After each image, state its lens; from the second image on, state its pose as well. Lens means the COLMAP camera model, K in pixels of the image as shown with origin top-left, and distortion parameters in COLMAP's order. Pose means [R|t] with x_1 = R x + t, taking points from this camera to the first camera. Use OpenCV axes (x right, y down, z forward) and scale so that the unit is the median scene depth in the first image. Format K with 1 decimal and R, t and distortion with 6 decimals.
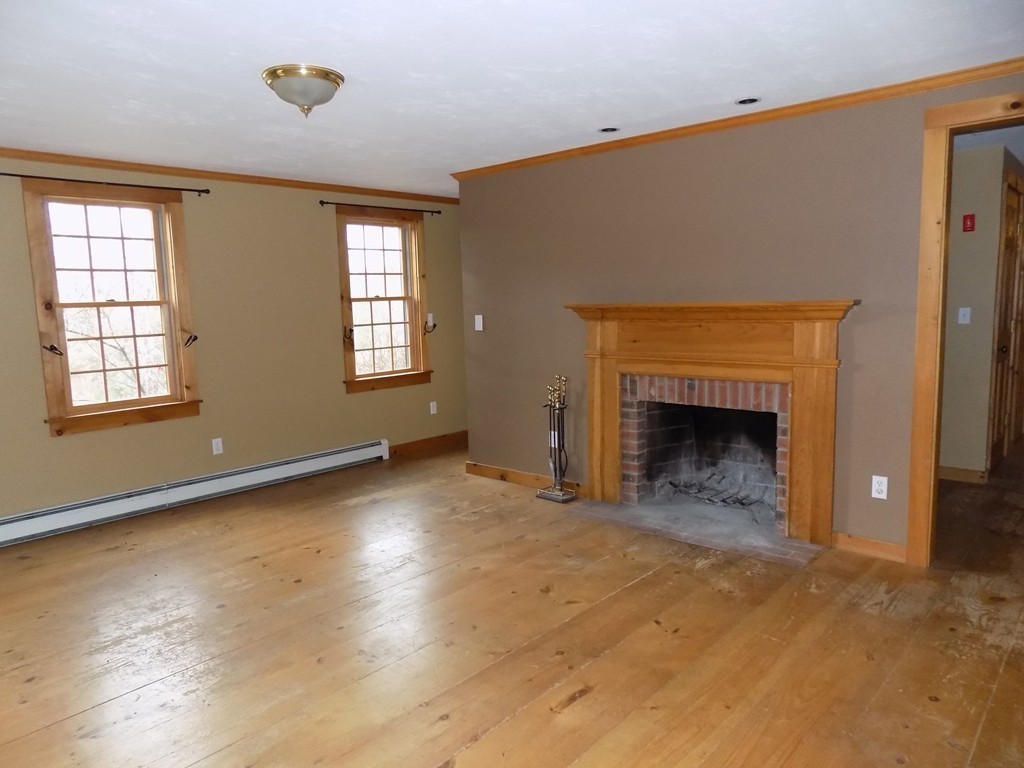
lens RADIAL K [[688.8, 0, 519.9], [0, 688.8, 392.3], [0, 0, 1]] dist [-0.026753, 0.017124]
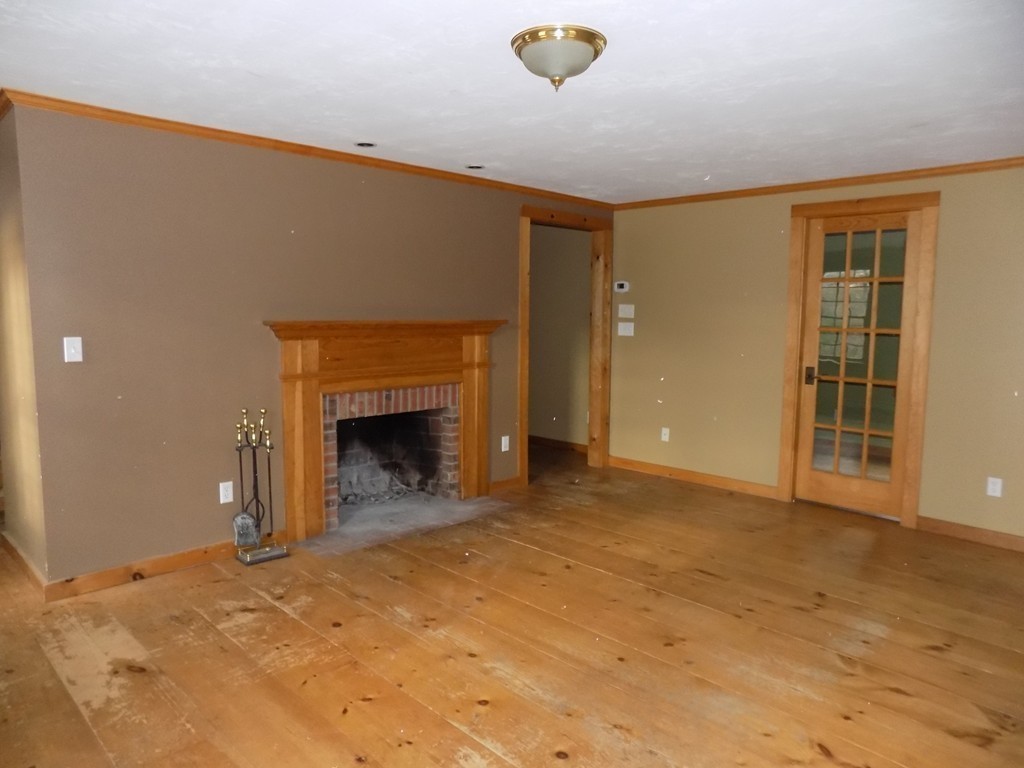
lens RADIAL K [[688.8, 0, 497.9], [0, 688.8, 390.4], [0, 0, 1]] dist [-0.026753, 0.017124]
pose [[0.087679, -0.086331, 0.992401, -0.809278], [0.126243, 0.989168, 0.074896, -0.077566], [-0.988117, 0.118717, 0.097628, 0.709542]]
